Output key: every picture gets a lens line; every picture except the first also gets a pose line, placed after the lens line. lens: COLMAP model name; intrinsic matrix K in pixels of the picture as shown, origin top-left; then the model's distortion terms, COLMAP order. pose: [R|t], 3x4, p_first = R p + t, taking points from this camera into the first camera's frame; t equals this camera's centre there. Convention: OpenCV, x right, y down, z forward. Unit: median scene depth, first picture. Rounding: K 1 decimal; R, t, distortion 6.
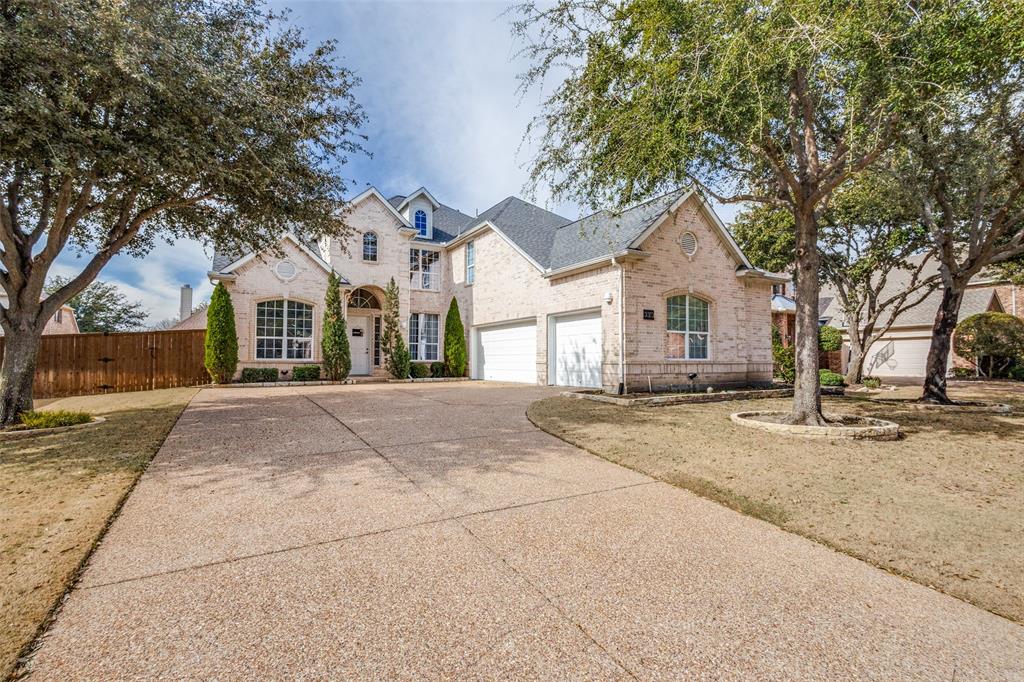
lens RADIAL K [[475.8, 0, 512.0], [0, 475.8, 341.0], [0, 0, 1]] dist [0.016750, -0.000237]
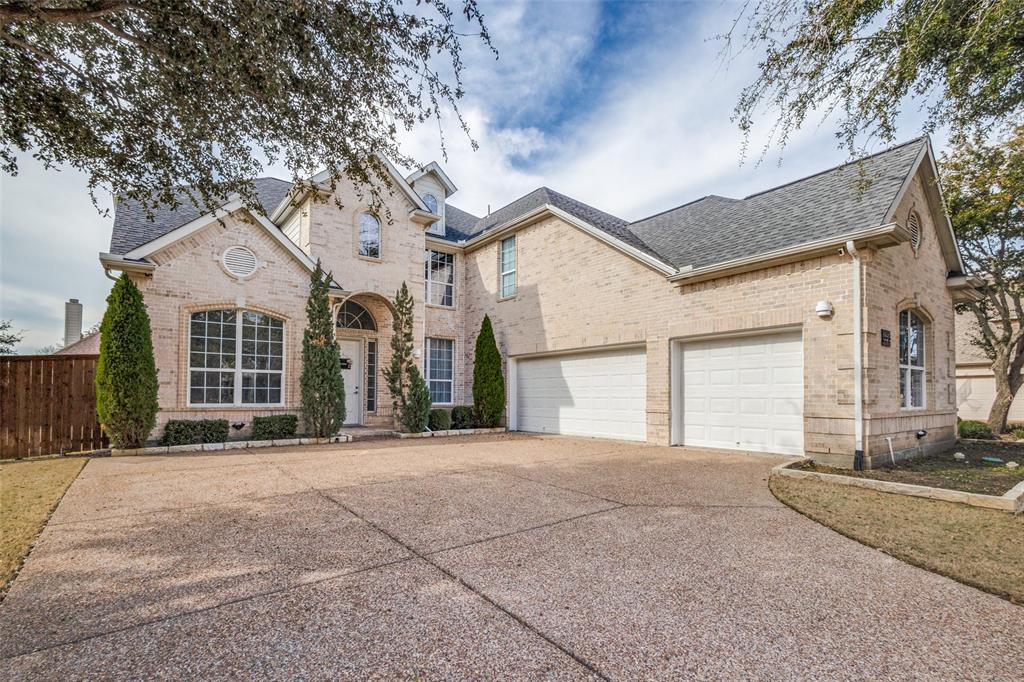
lens RADIAL K [[479.7, 0, 512.1], [0, 479.7, 381.4], [0, 0, 1]] dist [0.014851, -0.000465]
pose [[0.991279, 0.005316, 0.131674, -0.203963], [-0.006962, 0.999903, 0.012045, -0.002292], [-0.131597, -0.012856, 0.991220, 0.328349]]
